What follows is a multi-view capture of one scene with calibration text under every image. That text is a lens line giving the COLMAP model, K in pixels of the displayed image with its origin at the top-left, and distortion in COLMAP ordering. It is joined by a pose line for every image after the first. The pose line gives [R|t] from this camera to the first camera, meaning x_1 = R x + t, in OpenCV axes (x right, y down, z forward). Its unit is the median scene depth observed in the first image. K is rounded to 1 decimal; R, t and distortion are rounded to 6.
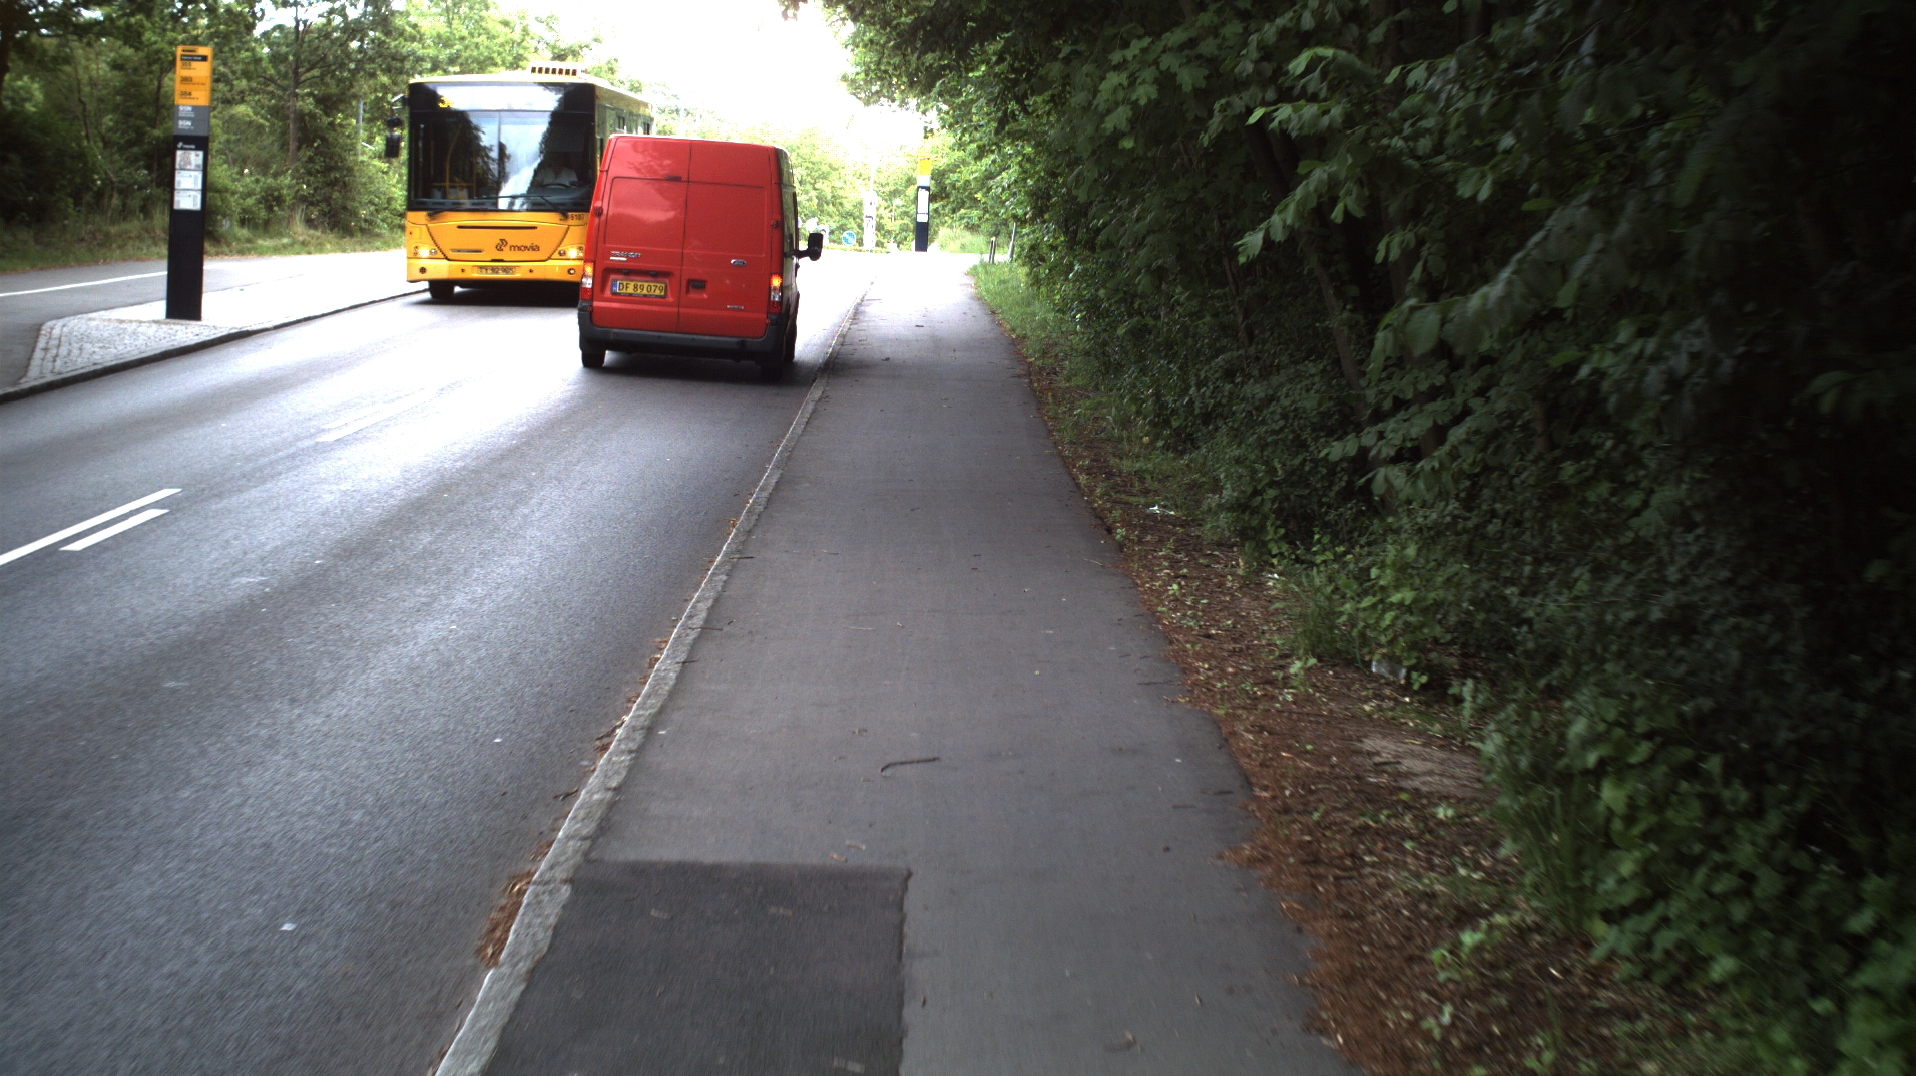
lens RADIAL K [[8534.3, 0, 988.9], [0, 8534.3, 531.7], [0, 0, 1]] dist [-1.566719, 0.000000]
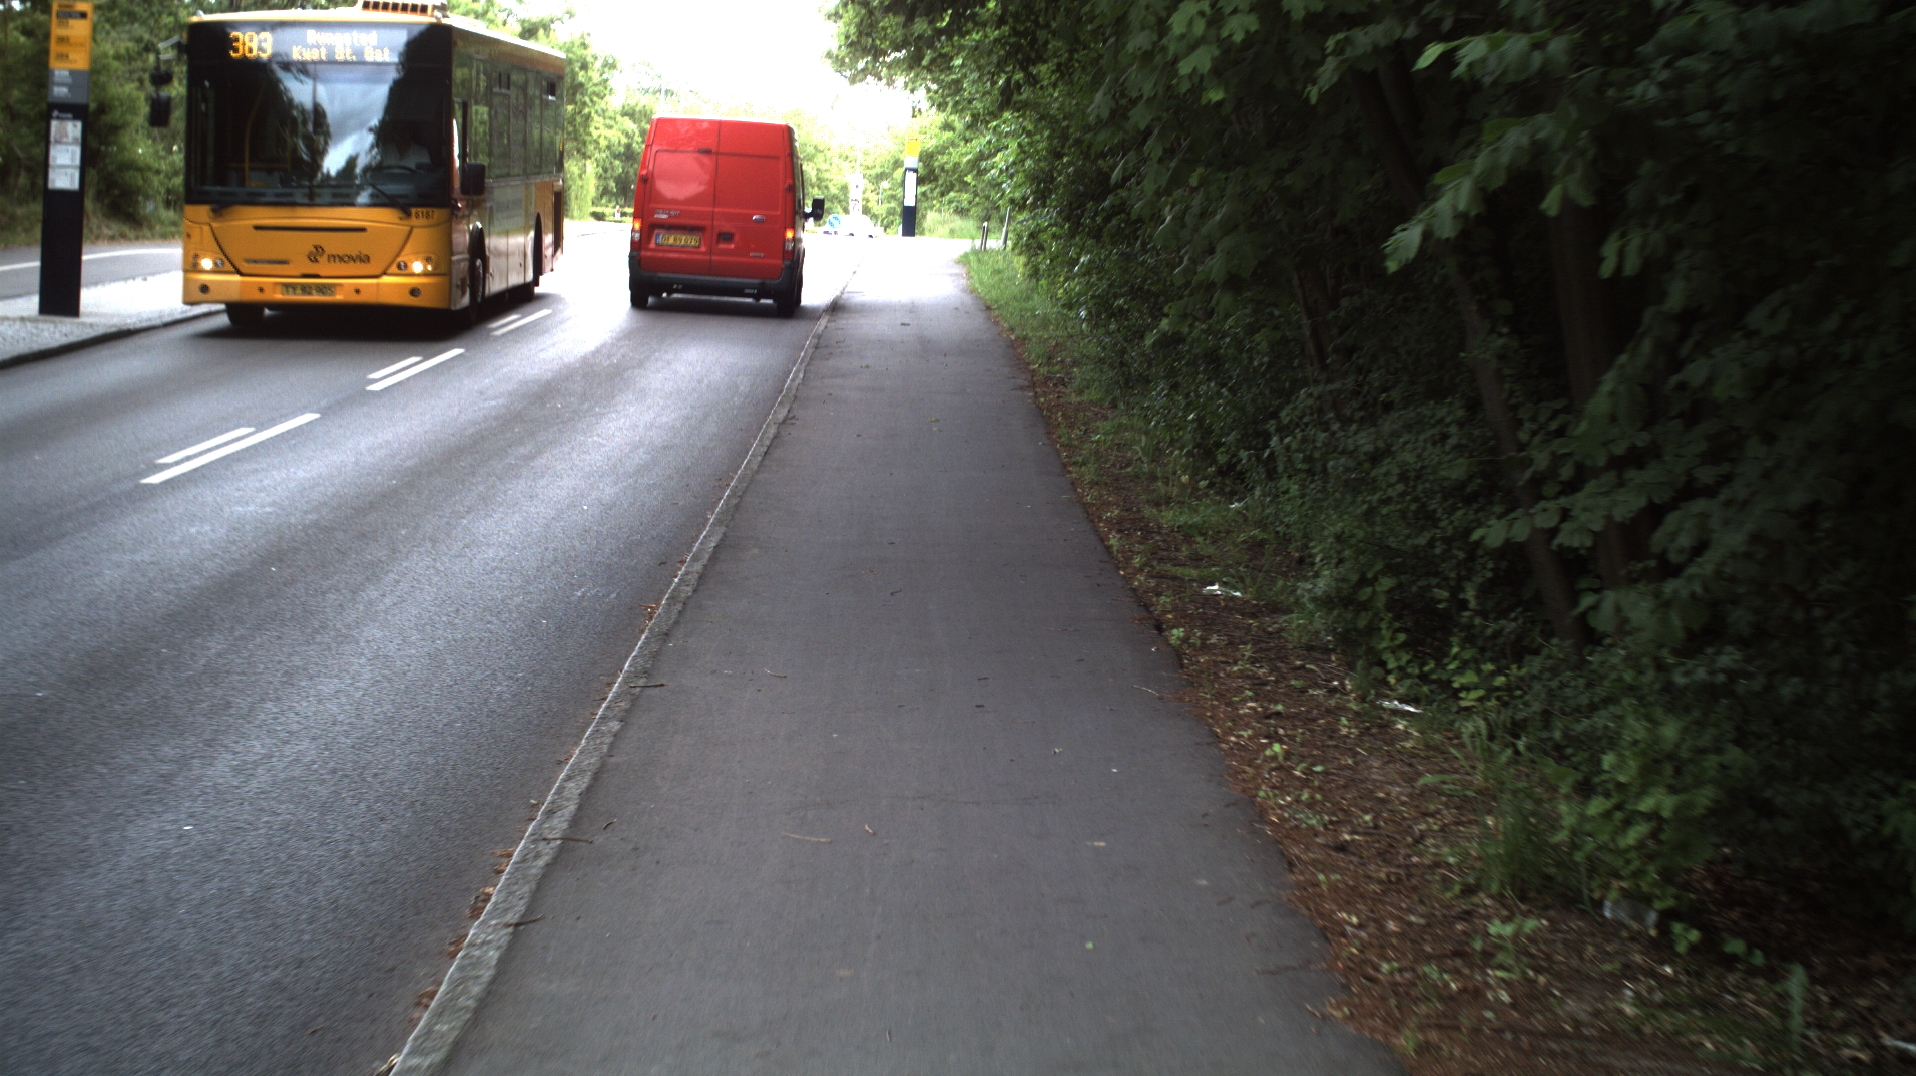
lens RADIAL K [[8534.3, 0, 961.3], [0, 8534.3, 535.3], [0, 0, 1]] dist [-1.566719, 0.000000]
pose [[0.999989, 0.004479, -0.001619, -0.001542], [-0.004475, 0.999987, 0.002359, -0.008068], [0.001629, -0.002352, 0.999996, 0.216208]]
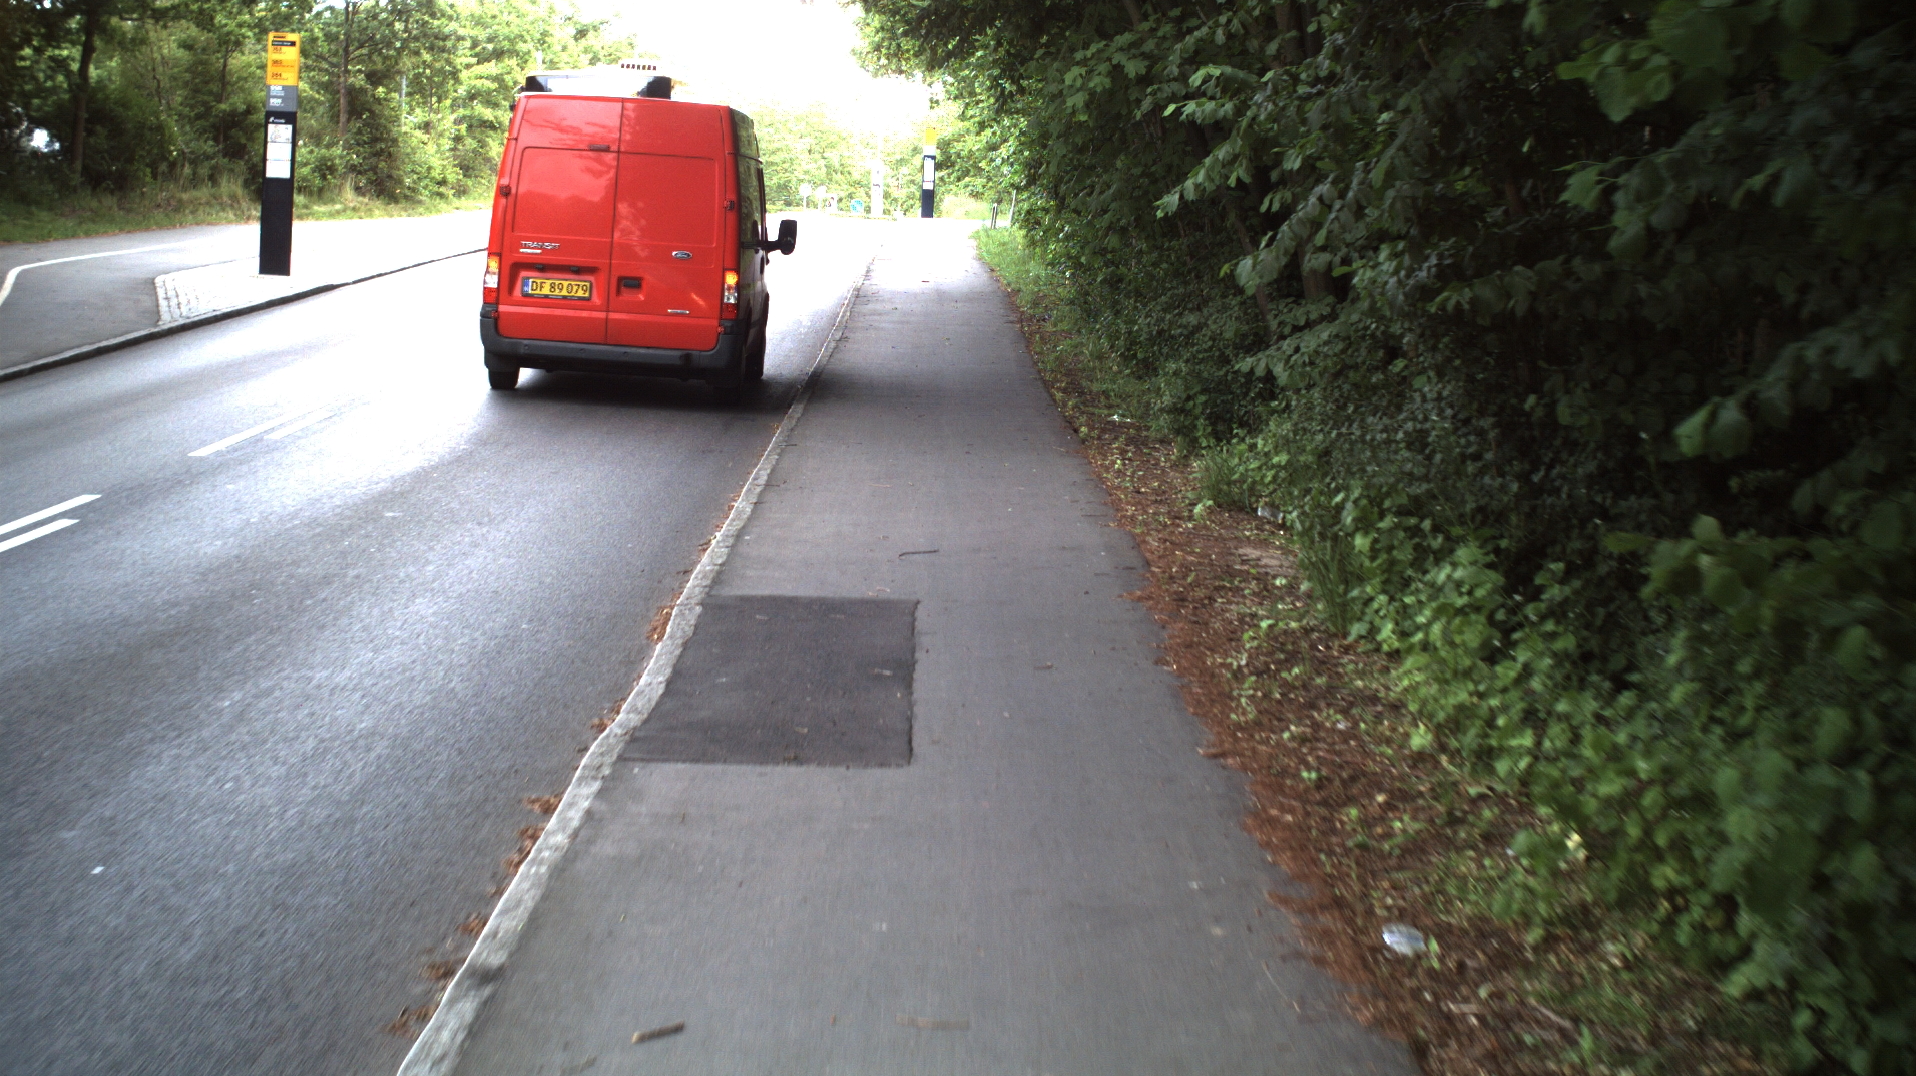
lens RADIAL K [[8534.3, 0, 975.5], [0, 8534.3, 537.6], [0, 0, 1]] dist [-1.566719, 0.000000]
pose [[0.999997, -0.000687, -0.002328, 0.001832], [0.000697, 0.999990, 0.004411, 0.008356], [0.002325, -0.004412, 0.999988, -0.215430]]
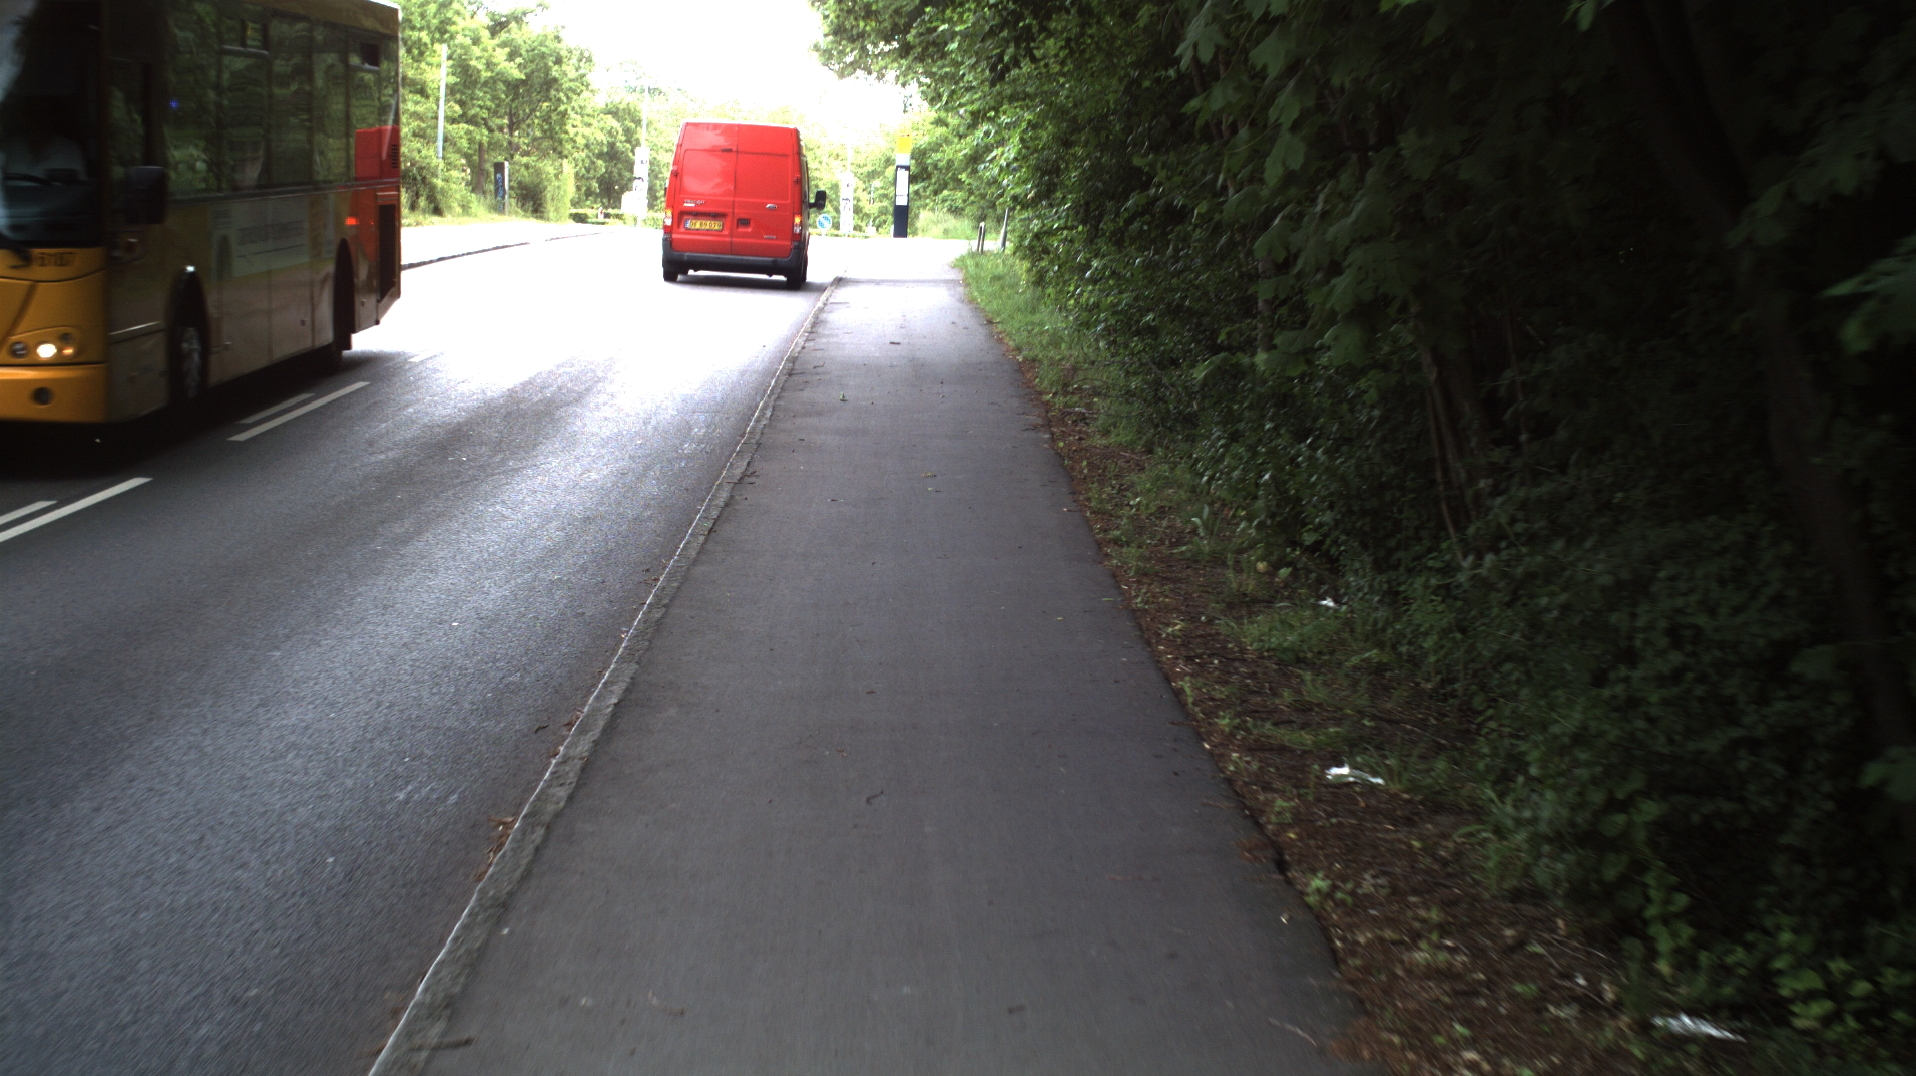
lens RADIAL K [[8534.3, 0, 959.7], [0, 8534.3, 535.9], [0, 0, 1]] dist [-1.566719, 0.000000]
pose [[0.999997, -0.002040, -0.001227, -0.002694], [0.002044, 0.999994, 0.002638, -0.016246], [0.001222, -0.002641, 0.999996, 0.432304]]
